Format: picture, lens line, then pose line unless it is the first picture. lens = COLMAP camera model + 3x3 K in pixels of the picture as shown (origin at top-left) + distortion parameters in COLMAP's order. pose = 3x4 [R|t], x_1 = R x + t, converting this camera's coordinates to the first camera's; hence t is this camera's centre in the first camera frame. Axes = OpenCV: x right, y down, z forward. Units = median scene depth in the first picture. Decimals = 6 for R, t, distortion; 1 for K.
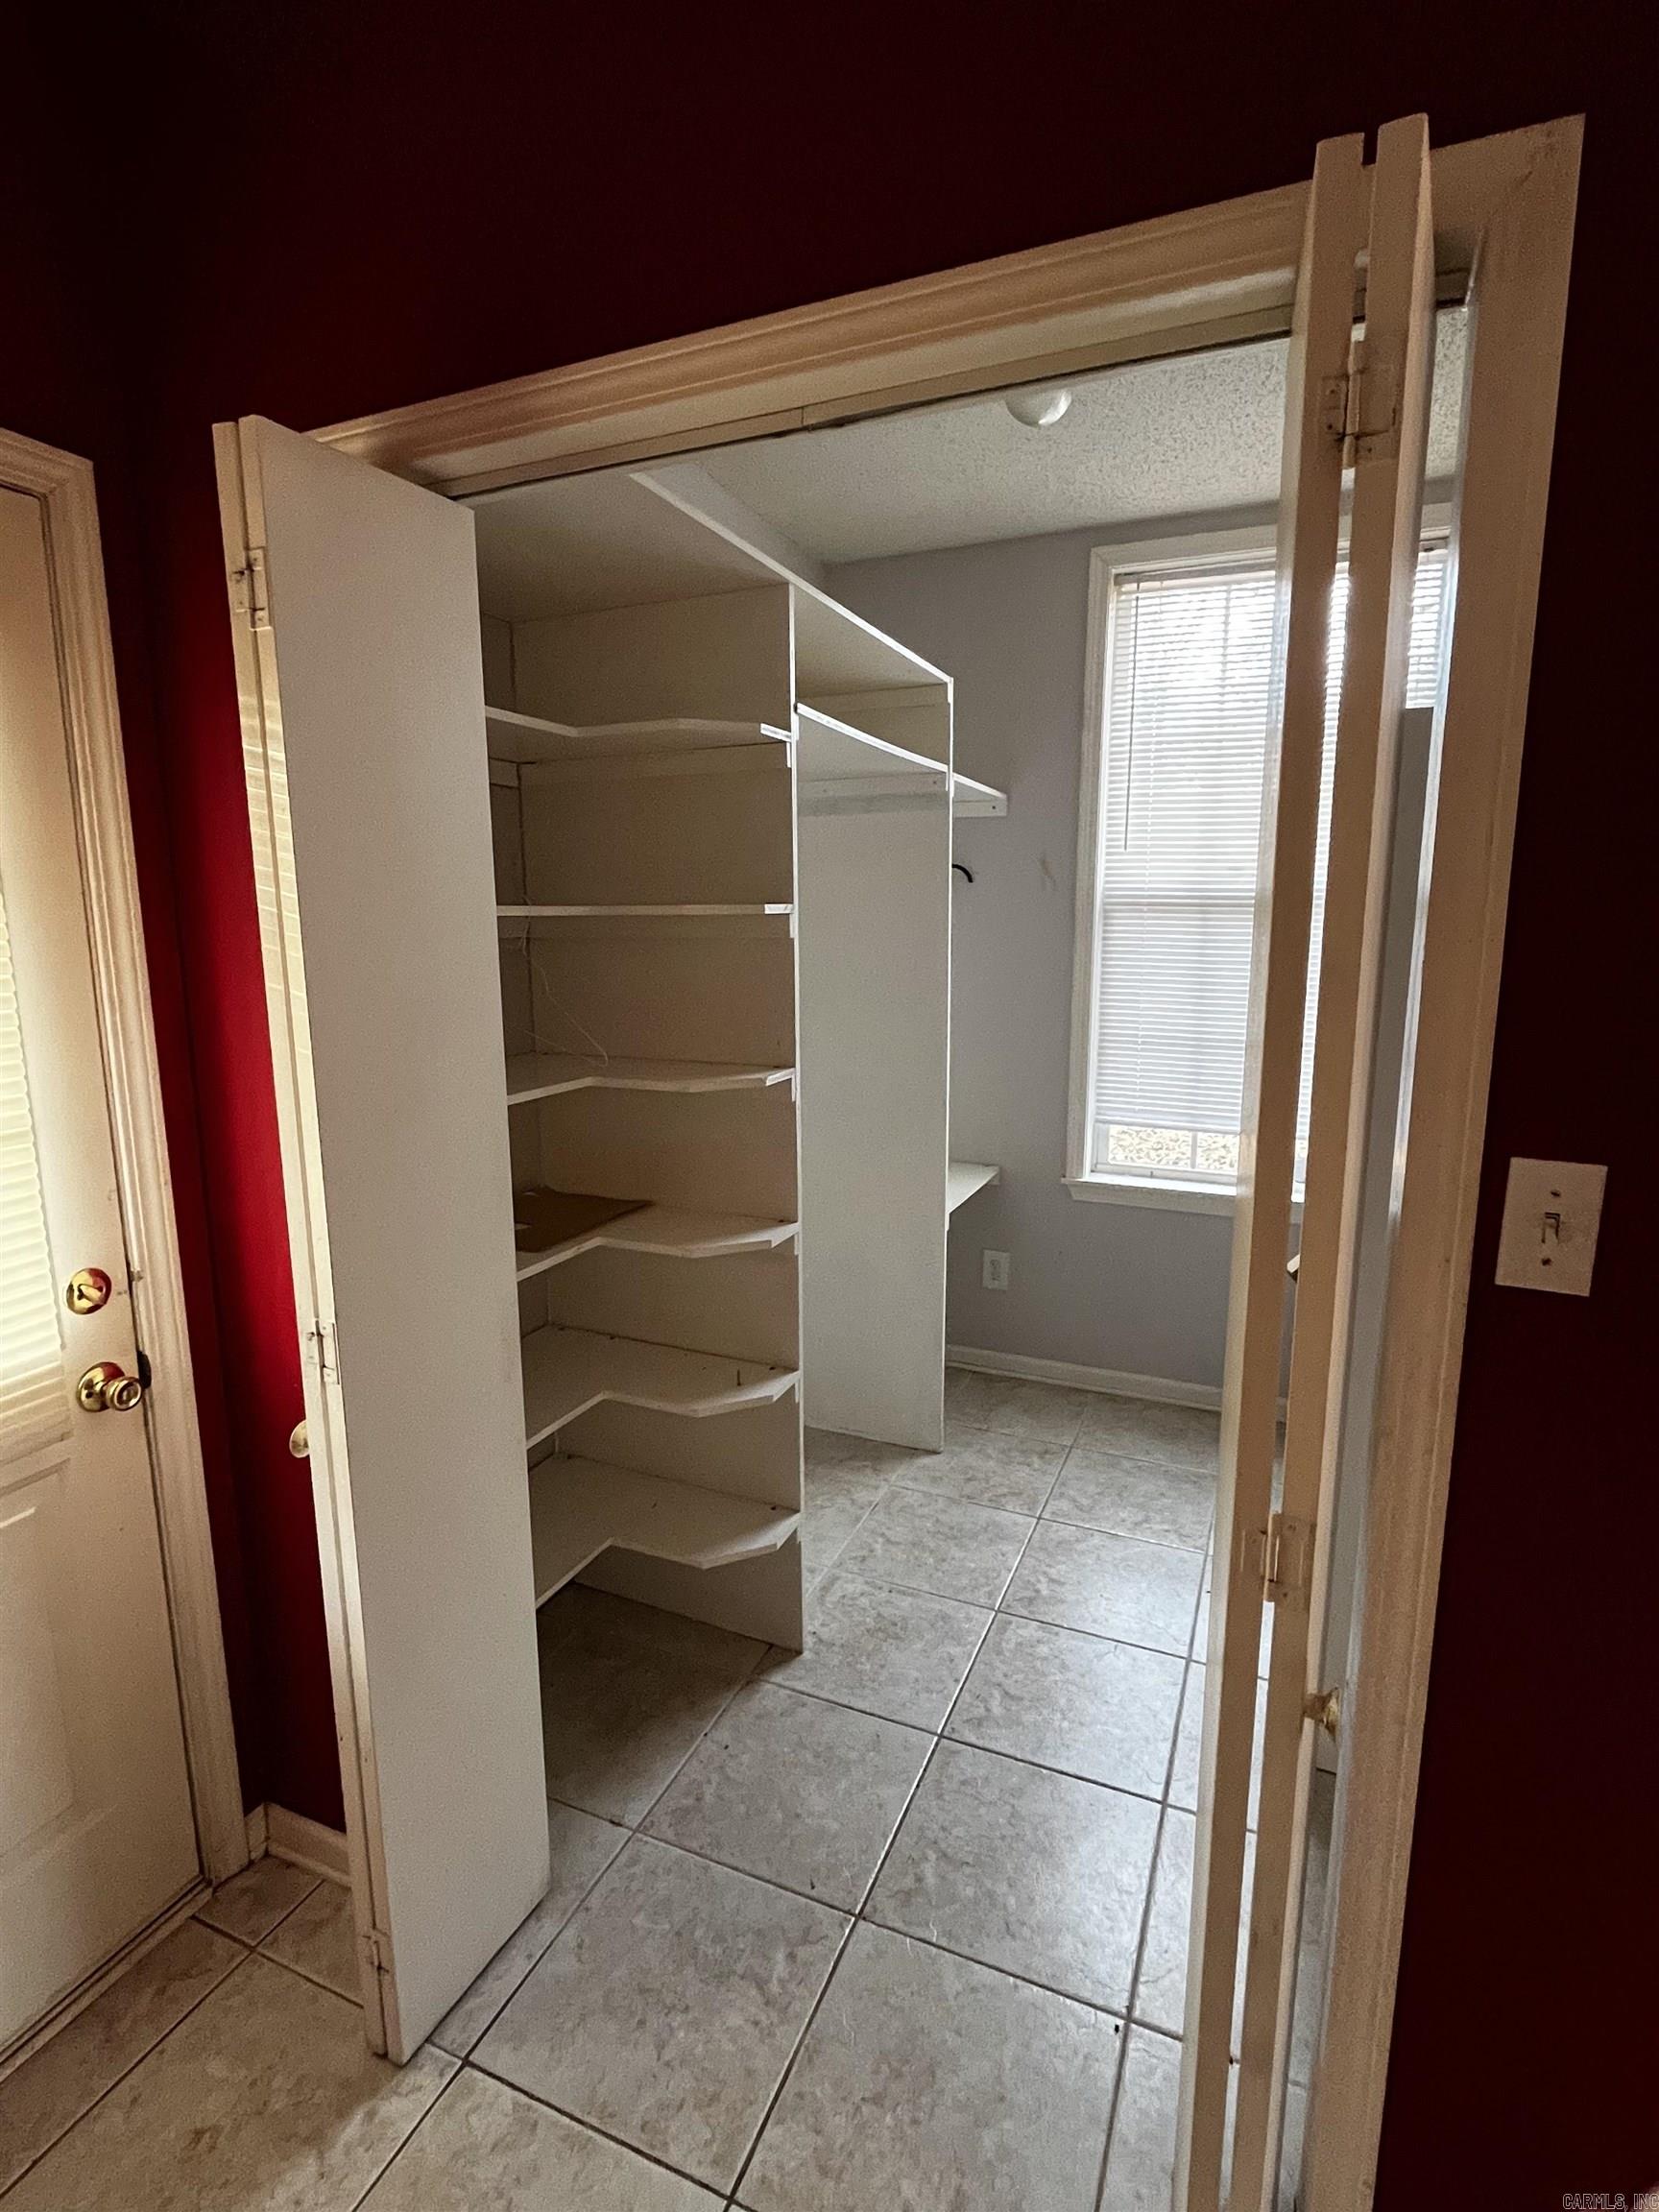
lens RADIAL K [[1060.9, 0, 837.4], [0, 1060.9, 1104.0], [0, 0, 1]] dist [0.011276, 0.000068]
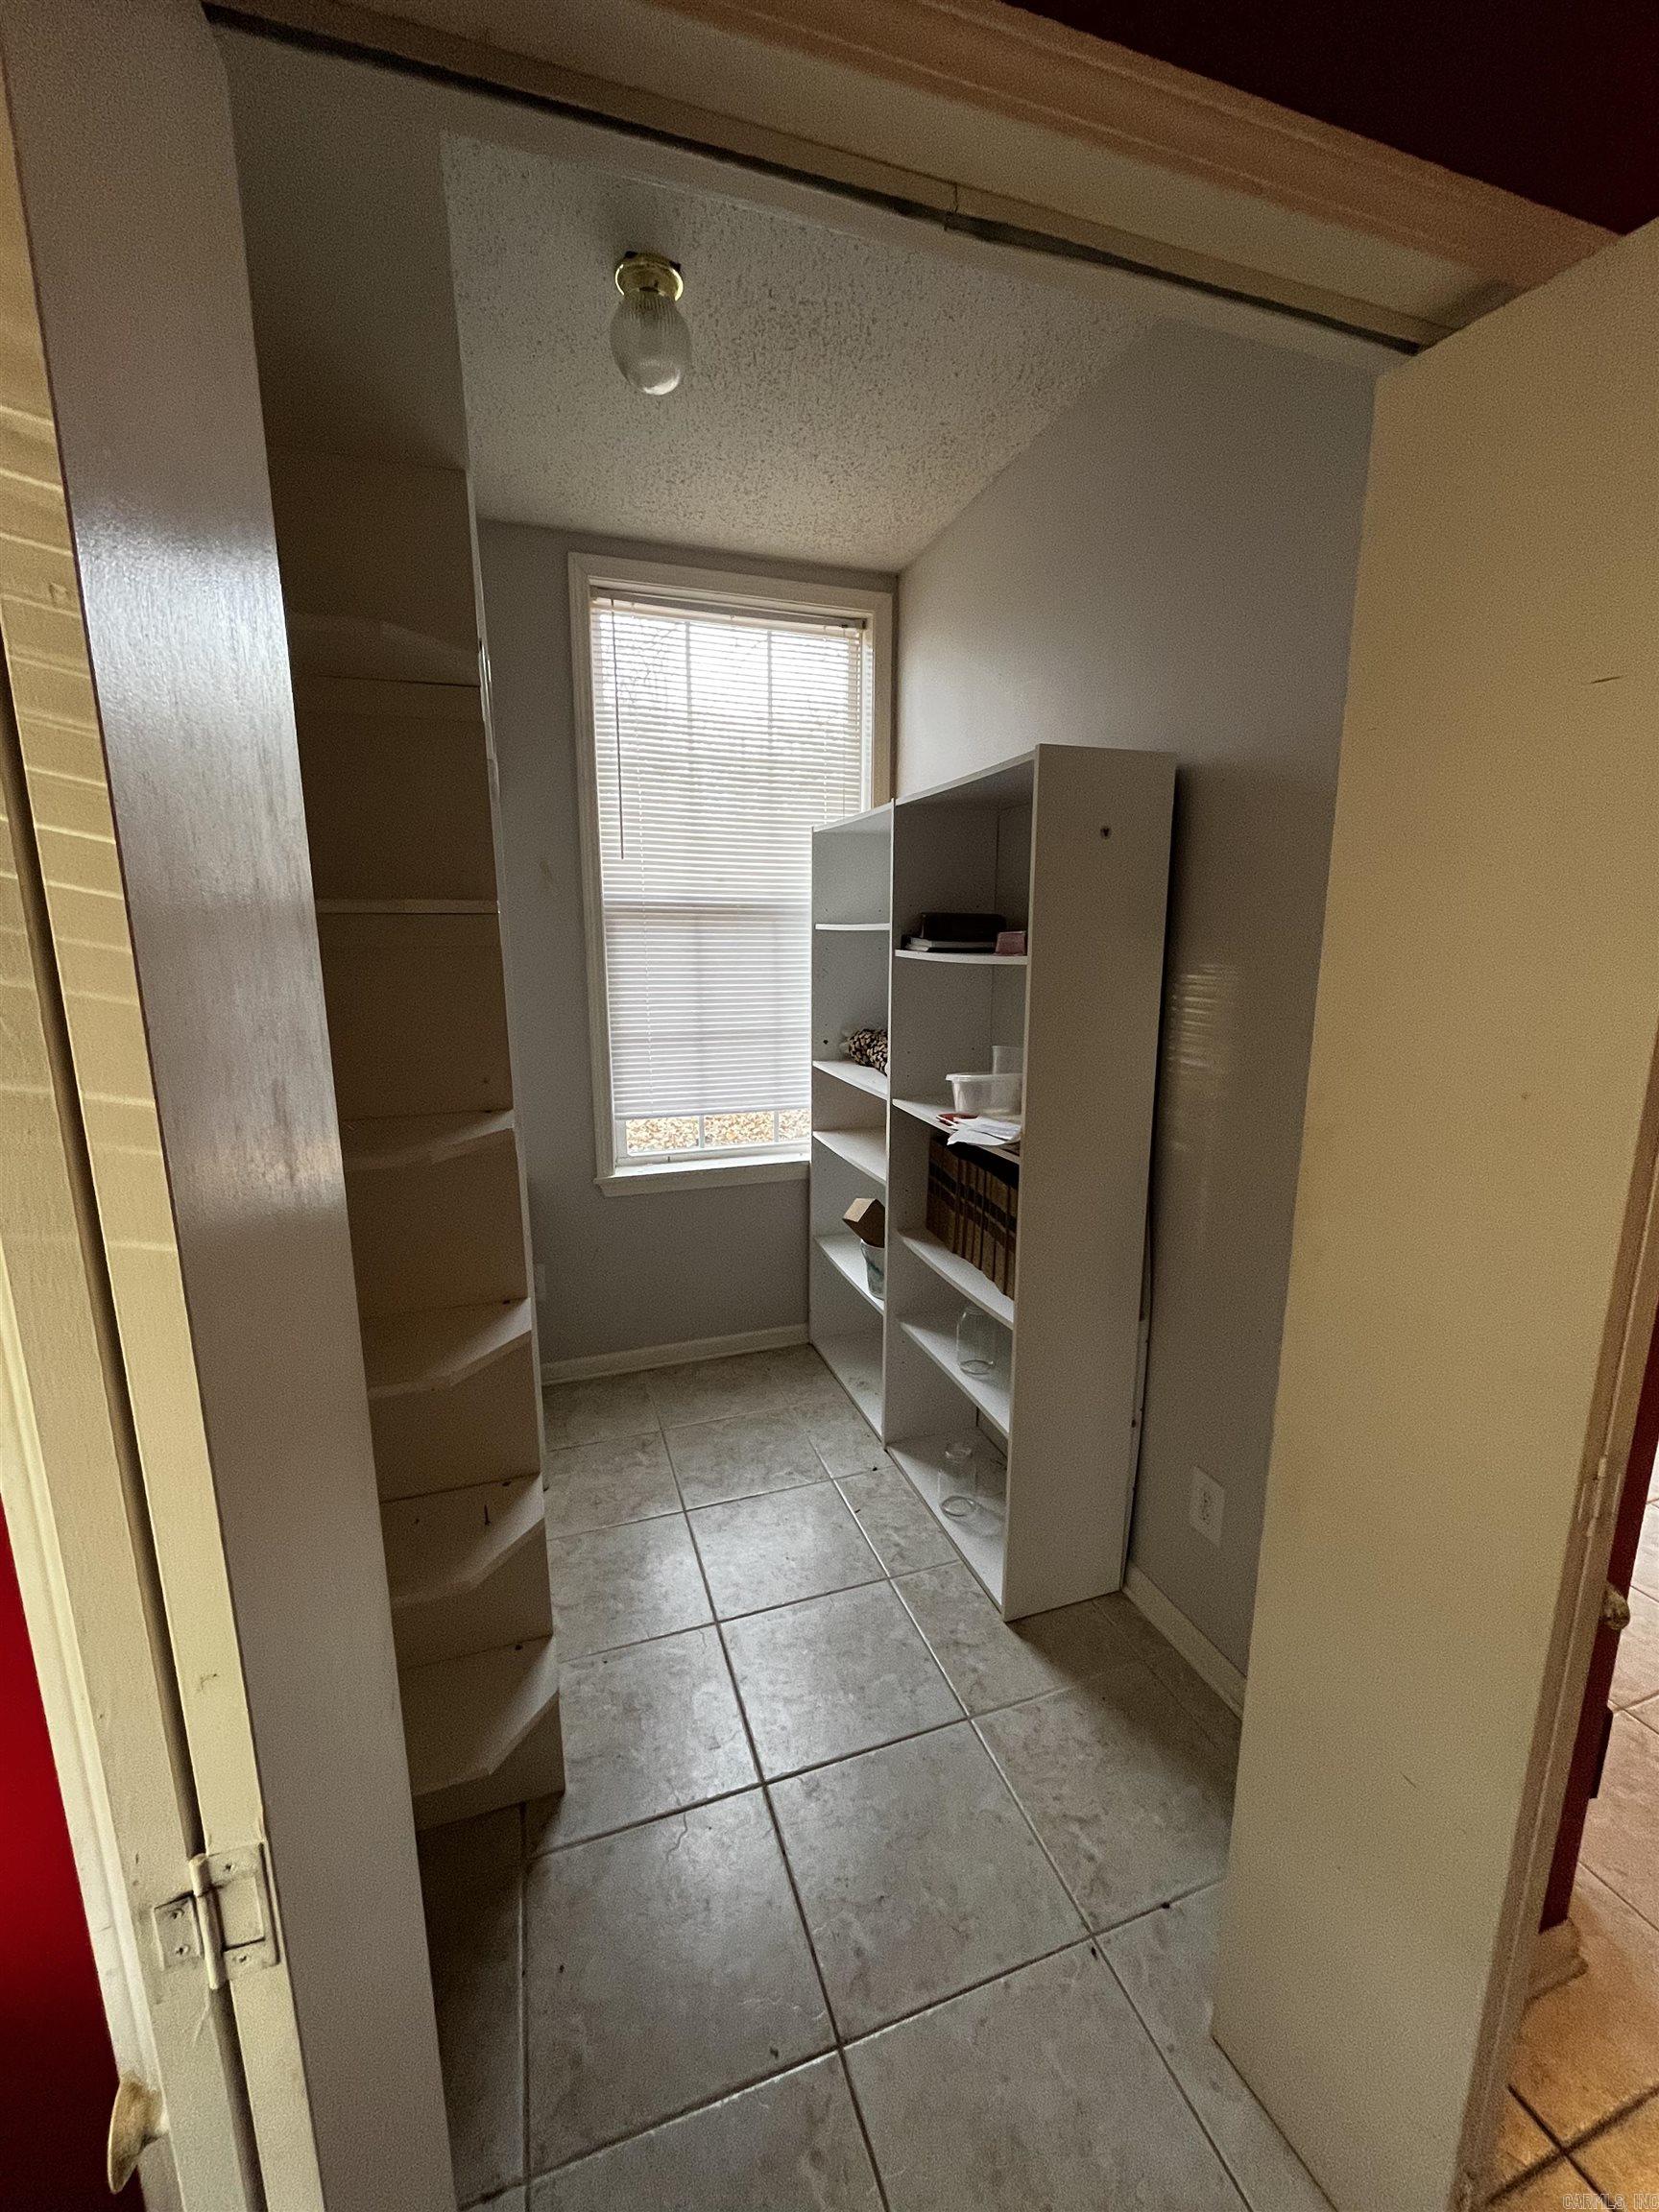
lens RADIAL K [[895.4, 0, 827.6], [0, 895.4, 1100.9], [0, 0, 1]] dist [0.004675, -0.001424]
pose [[0.739869, -0.130771, 0.659919, -0.207155], [0.116631, 0.991005, 0.065620, -0.039734], [-0.662564, 0.028417, 0.748466, 0.228395]]
